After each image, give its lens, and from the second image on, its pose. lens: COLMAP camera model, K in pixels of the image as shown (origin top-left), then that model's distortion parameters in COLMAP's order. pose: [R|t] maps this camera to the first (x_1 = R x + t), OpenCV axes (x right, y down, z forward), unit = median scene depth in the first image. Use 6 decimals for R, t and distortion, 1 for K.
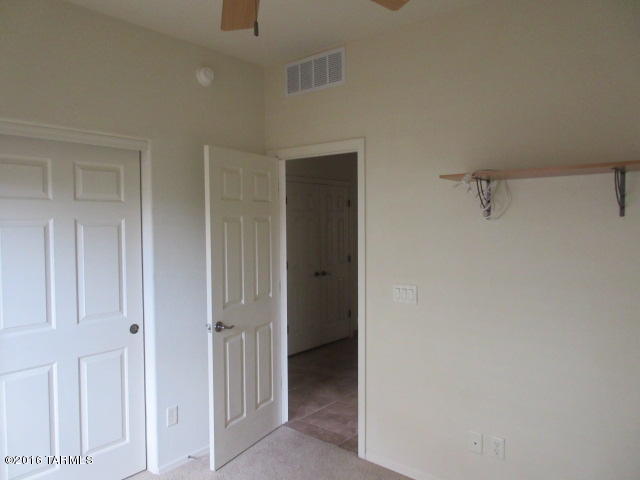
lens RADIAL K [[488.3, 0, 323.6], [0, 488.3, 241.7], [0, 0, 1]] dist [0.002874, 0.004432]
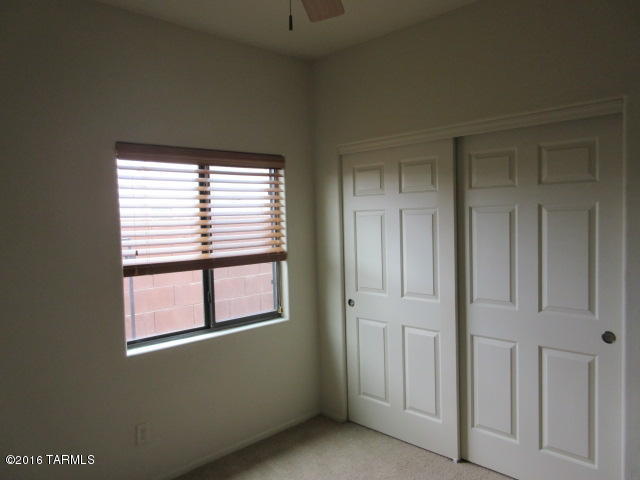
lens RADIAL K [[488.3, 0, 323.6], [0, 488.3, 241.7], [0, 0, 1]] dist [0.002874, 0.004432]
pose [[-0.103913, 0.065944, -0.992398, 0.501673], [-0.009214, 0.997693, 0.067261, -0.032722], [0.994544, 0.016133, -0.103065, 0.673222]]
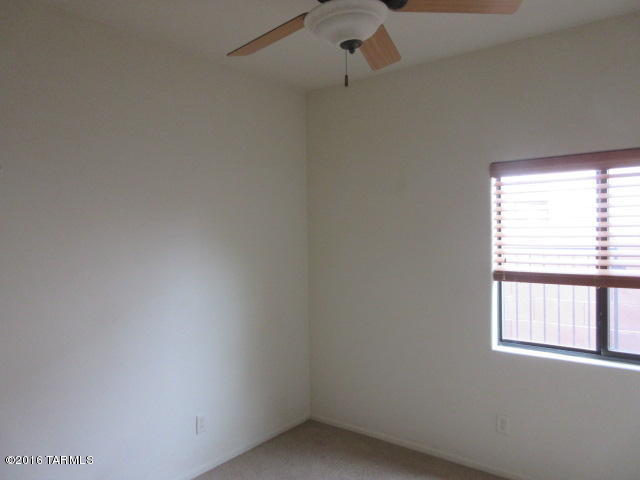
lens RADIAL K [[488.3, 0, 323.6], [0, 488.3, 241.7], [0, 0, 1]] dist [0.002874, 0.004432]
pose [[-0.999419, 0.030386, -0.015417, -0.028117], [0.029302, 0.997371, 0.066279, -0.066946], [0.017390, 0.065789, -0.997682, 1.288132]]
